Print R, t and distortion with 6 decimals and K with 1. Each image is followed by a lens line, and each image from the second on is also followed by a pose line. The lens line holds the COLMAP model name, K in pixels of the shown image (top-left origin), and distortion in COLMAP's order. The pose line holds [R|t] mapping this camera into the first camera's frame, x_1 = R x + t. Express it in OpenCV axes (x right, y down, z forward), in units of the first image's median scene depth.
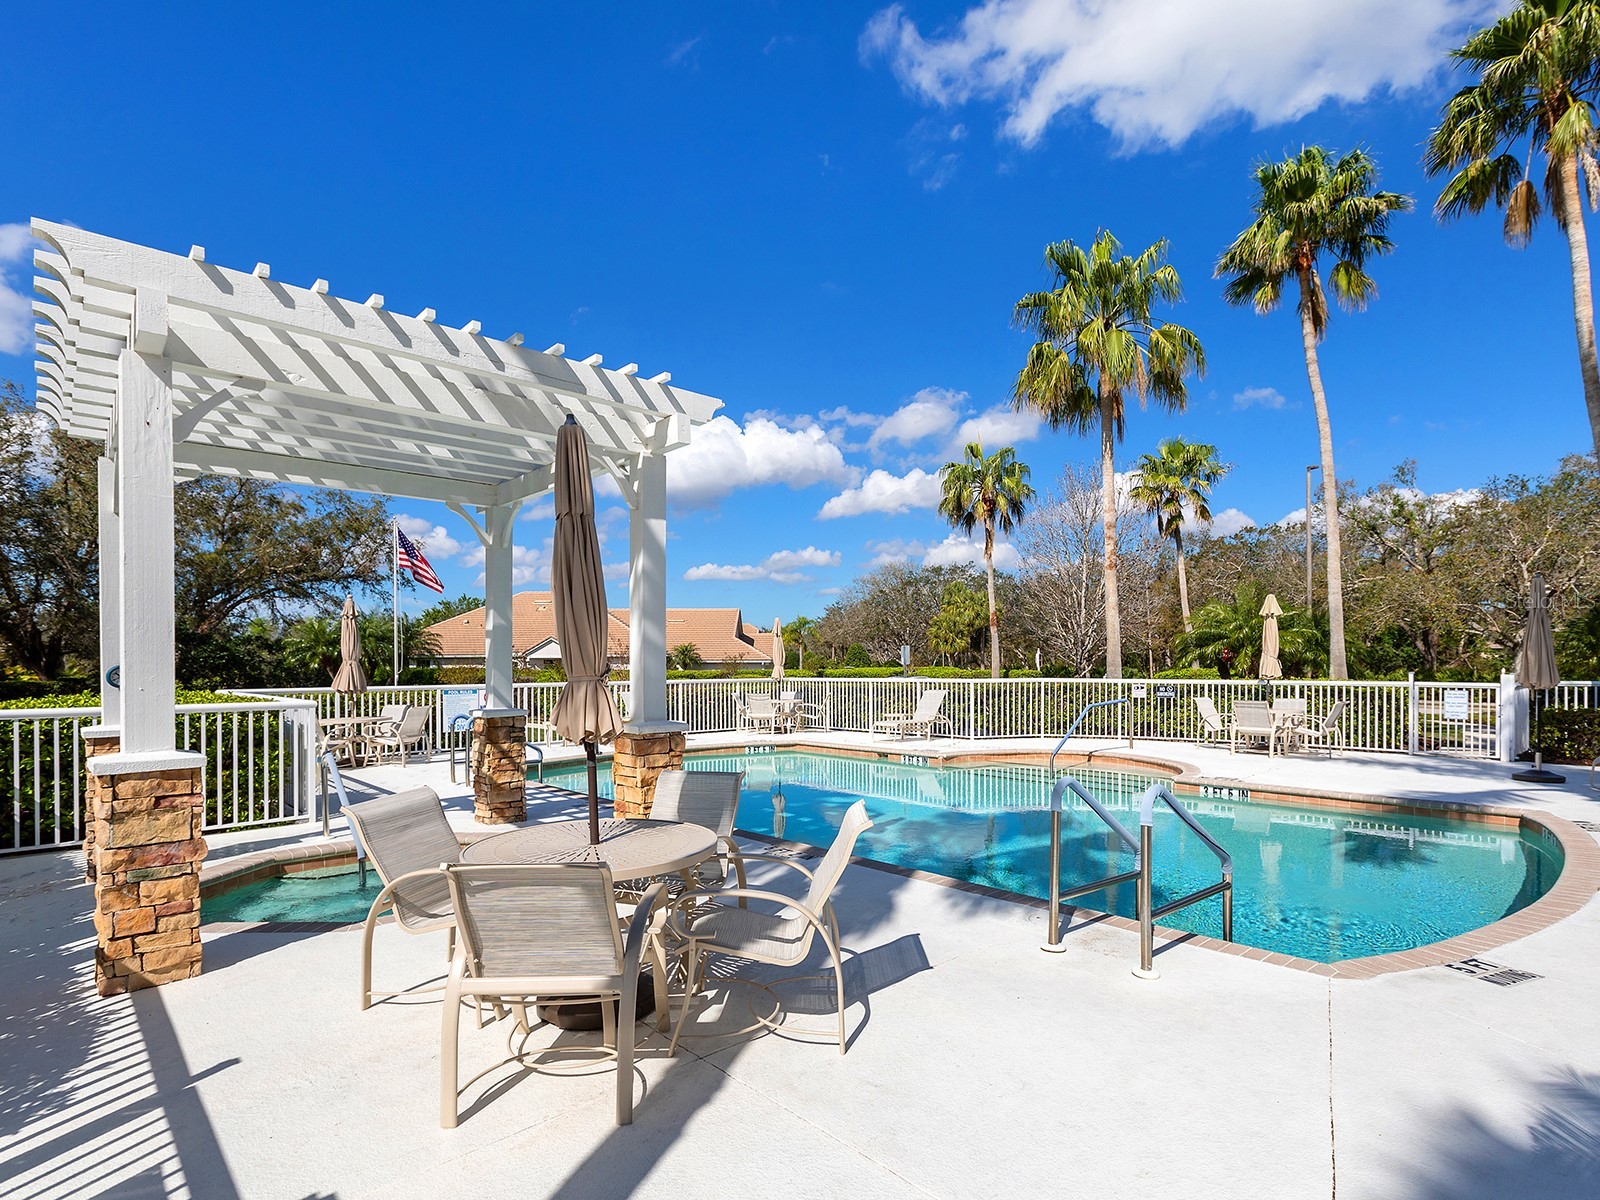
lens RADIAL K [[810.5, 0, 789.9], [0, 810.5, 666.5], [0, 0, 1]] dist [0.000229, -0.002434]
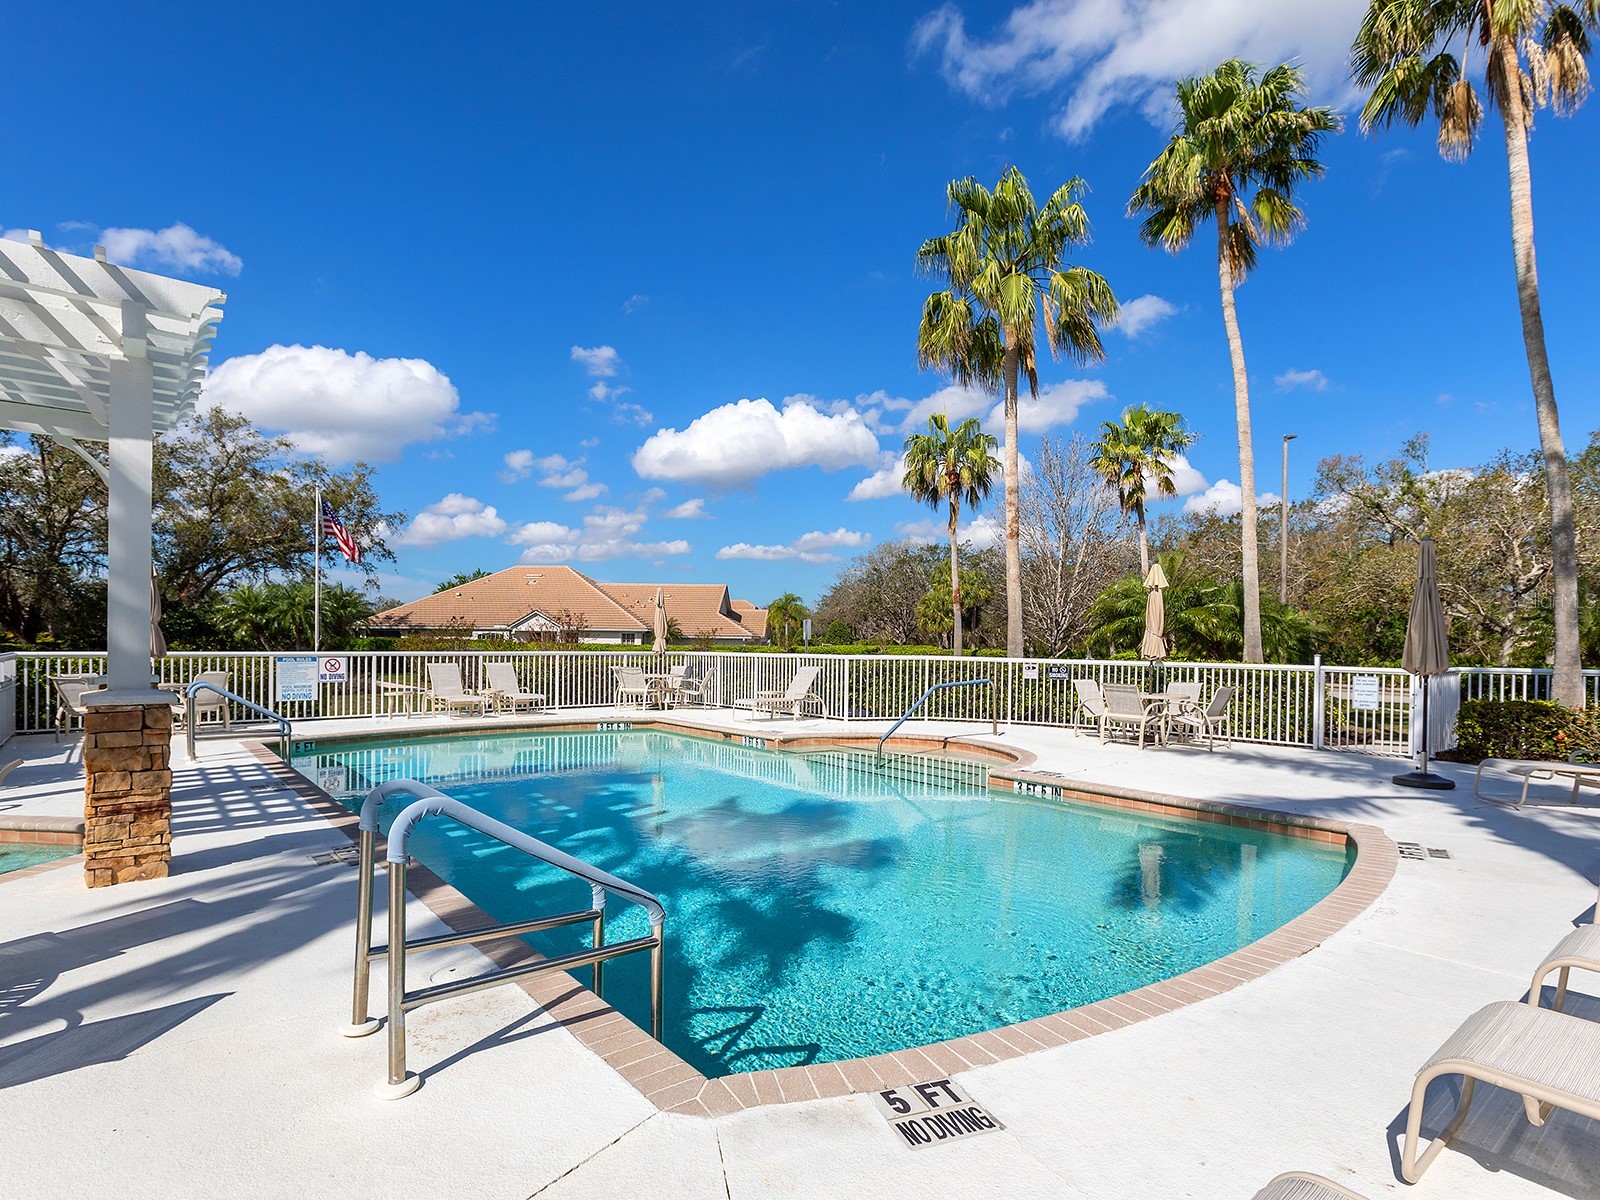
lens RADIAL K [[810.5, 0, 741.8], [0, 810.5, 641.1], [0, 0, 1]] dist [0.000229, -0.002434]
pose [[0.998212, 0.016523, -0.057436, 0.210863], [-0.016720, 0.999856, -0.002962, 0.005995], [0.057379, 0.003917, 0.998345, 0.104287]]
